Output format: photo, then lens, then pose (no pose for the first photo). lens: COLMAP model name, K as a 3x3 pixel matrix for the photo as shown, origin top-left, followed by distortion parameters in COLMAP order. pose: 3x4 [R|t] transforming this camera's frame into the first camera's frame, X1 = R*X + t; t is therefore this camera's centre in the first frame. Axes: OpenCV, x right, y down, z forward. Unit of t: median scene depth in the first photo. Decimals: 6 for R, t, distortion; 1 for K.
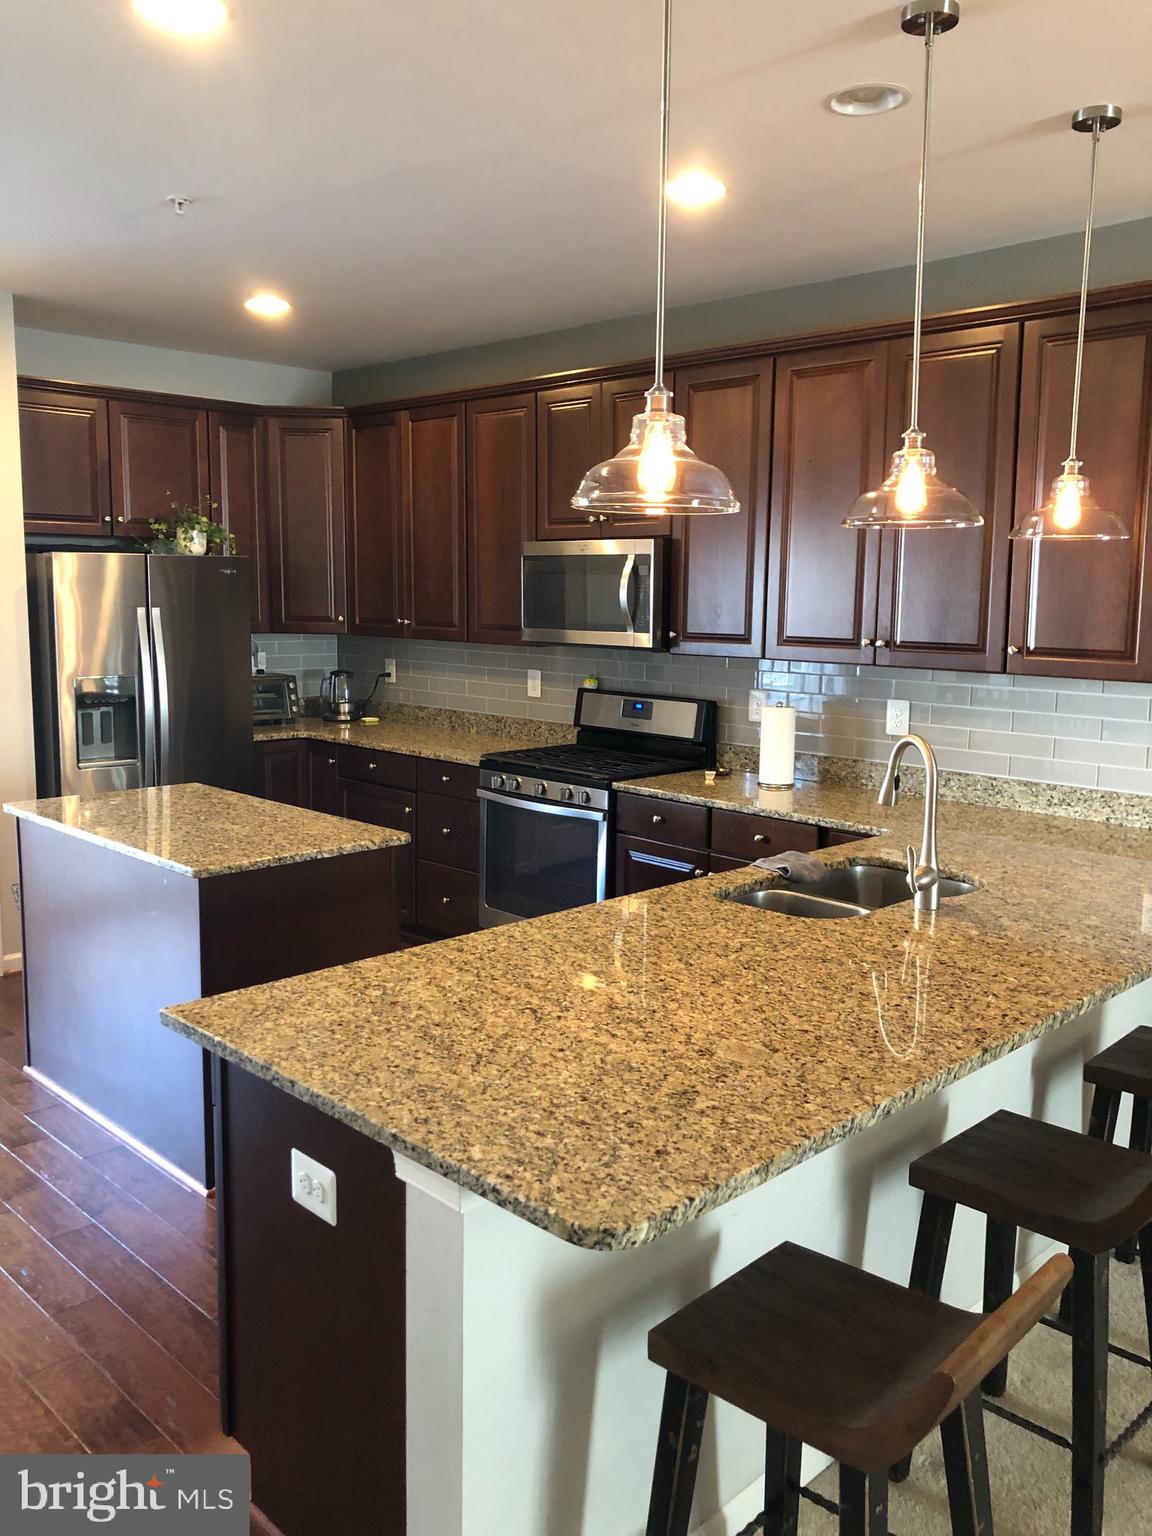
lens RADIAL K [[1274.4, 0, 576.0], [0, 1274.4, 768.0], [0, 0, 1]] dist [0.041649, -0.003689]
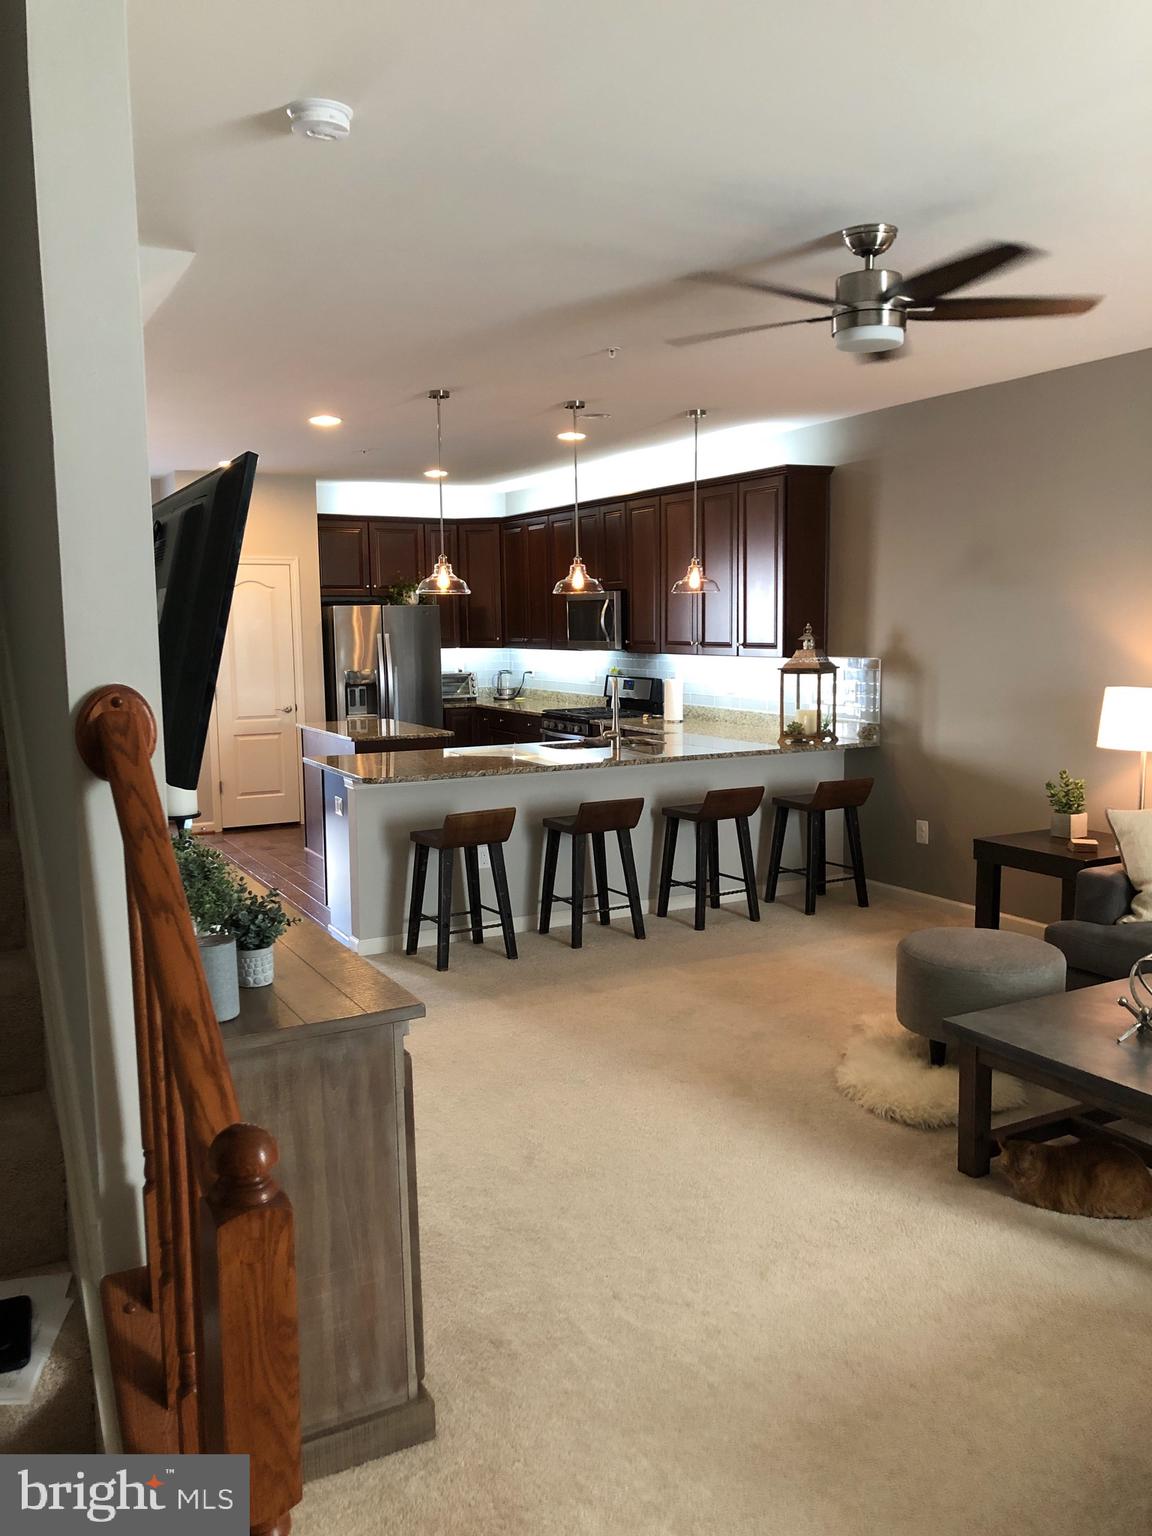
lens RADIAL K [[1274.4, 0, 576.0], [0, 1274.4, 768.0], [0, 0, 1]] dist [0.041649, -0.003689]
pose [[0.957139, 0.010008, -0.289454, 0.484161], [-0.016380, 0.999674, -0.019600, 0.105157], [0.289164, 0.023502, 0.956991, -0.711264]]
